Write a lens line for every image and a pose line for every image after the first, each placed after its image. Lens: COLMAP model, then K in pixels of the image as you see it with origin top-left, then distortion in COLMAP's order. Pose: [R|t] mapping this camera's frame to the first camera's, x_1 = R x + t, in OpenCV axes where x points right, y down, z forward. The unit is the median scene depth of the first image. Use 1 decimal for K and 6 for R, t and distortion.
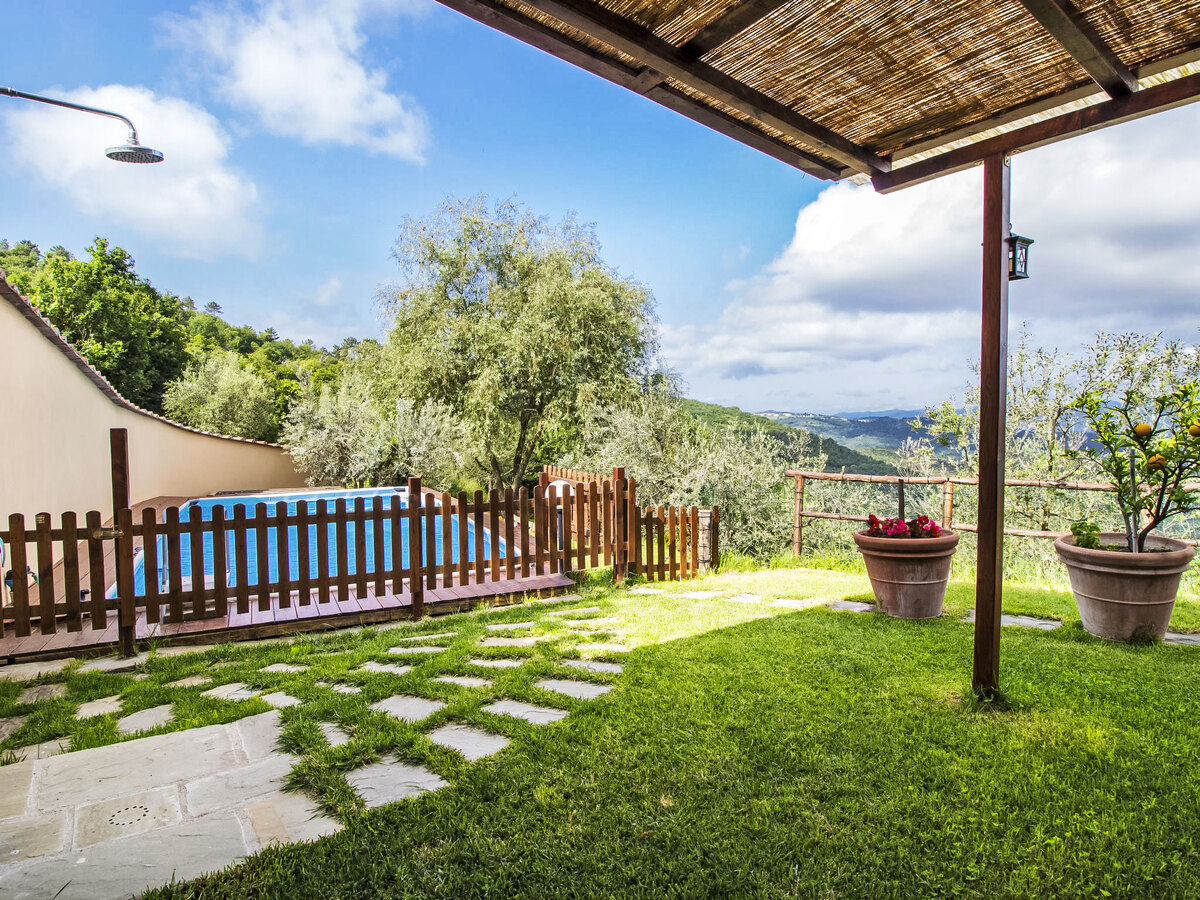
lens RADIAL K [[642.2, 0, 598.4], [0, 642.2, 444.9], [0, 0, 1]] dist [-0.003906, -0.010916]
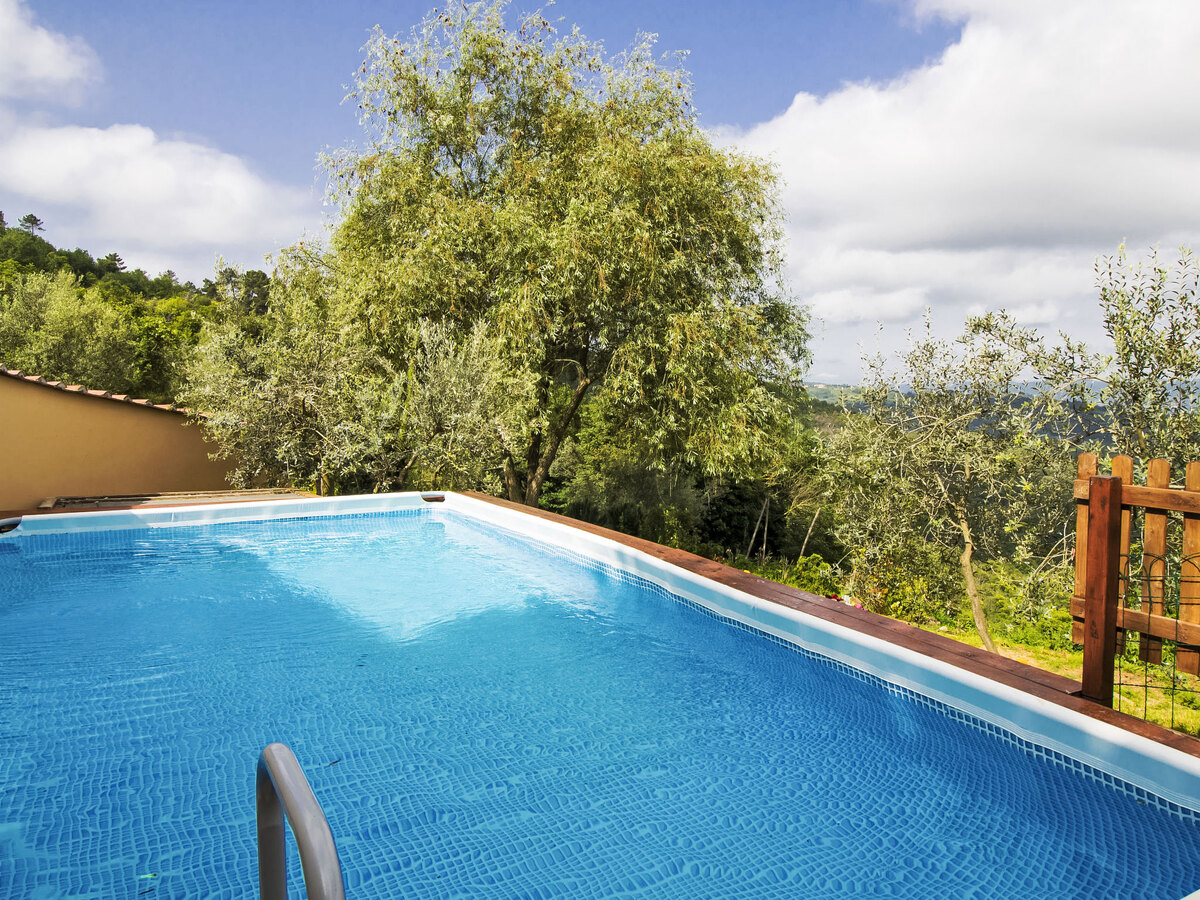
lens RADIAL K [[860.4, 0, 600.0], [0, 860.4, 450.0], [0, 0, 1]] dist [0.006030, -0.002586]
pose [[0.999126, 0.010658, 0.040409, -0.114046], [-0.011967, 0.999407, 0.032278, 0.005017], [-0.040041, -0.032734, 0.998662, 0.178970]]
